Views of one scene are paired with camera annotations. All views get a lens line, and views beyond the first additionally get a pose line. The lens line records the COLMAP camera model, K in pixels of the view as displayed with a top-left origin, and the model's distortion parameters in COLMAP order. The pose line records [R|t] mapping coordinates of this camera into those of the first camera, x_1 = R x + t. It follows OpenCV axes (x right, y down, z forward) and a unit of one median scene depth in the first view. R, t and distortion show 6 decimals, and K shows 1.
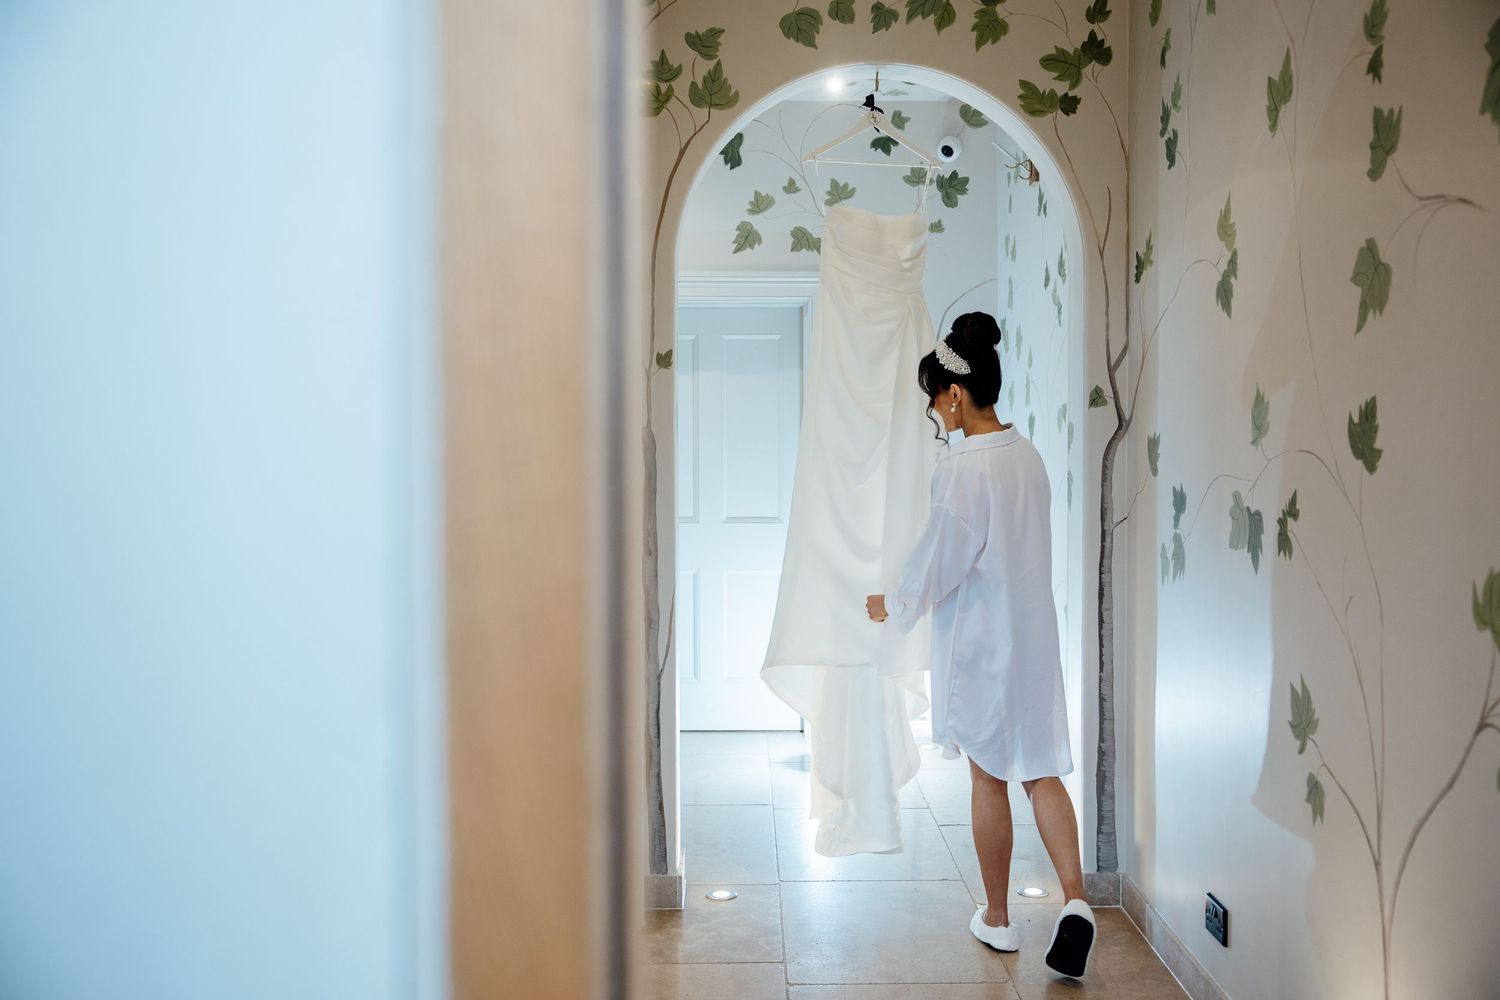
lens RADIAL K [[1511.6, 0, 750.8], [0, 1511.6, 499.3], [0, 0, 1]] dist [0.000726, 0.000000]
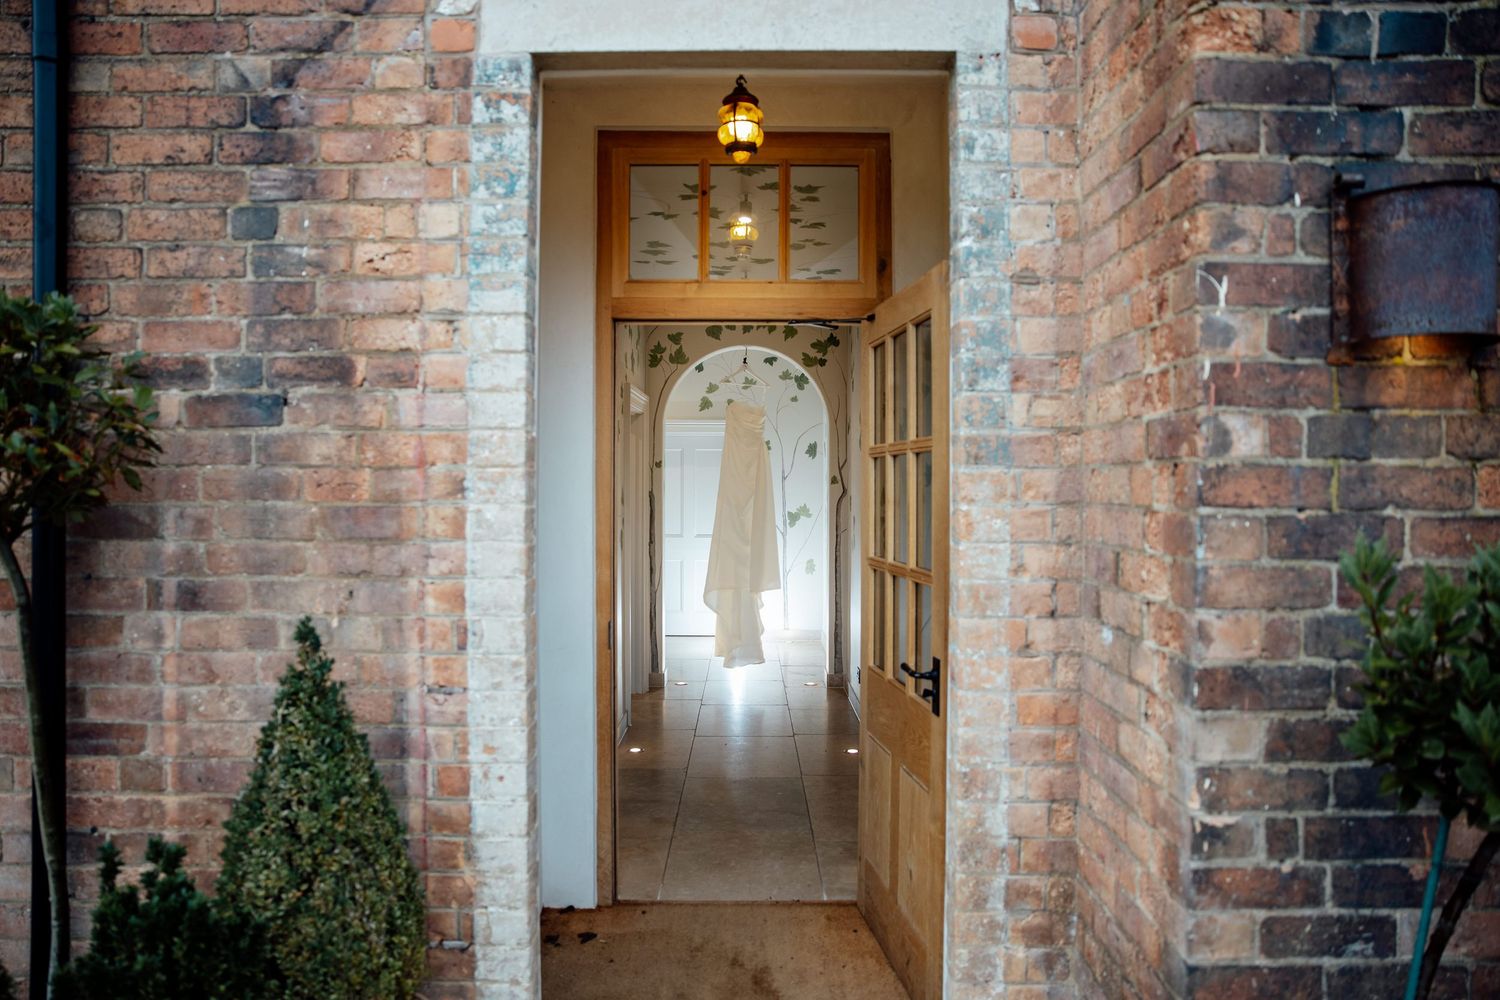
lens RADIAL K [[1037.5, 0, 750.1], [0, 1037.5, 499.0], [0, 0, 1]] dist [0.000343, 0.000007]
pose [[0.999984, 0.003925, -0.004071, 0.099824], [-0.004095, 0.999081, -0.042673, 0.036446], [0.003900, 0.042689, 0.999081, -0.694267]]
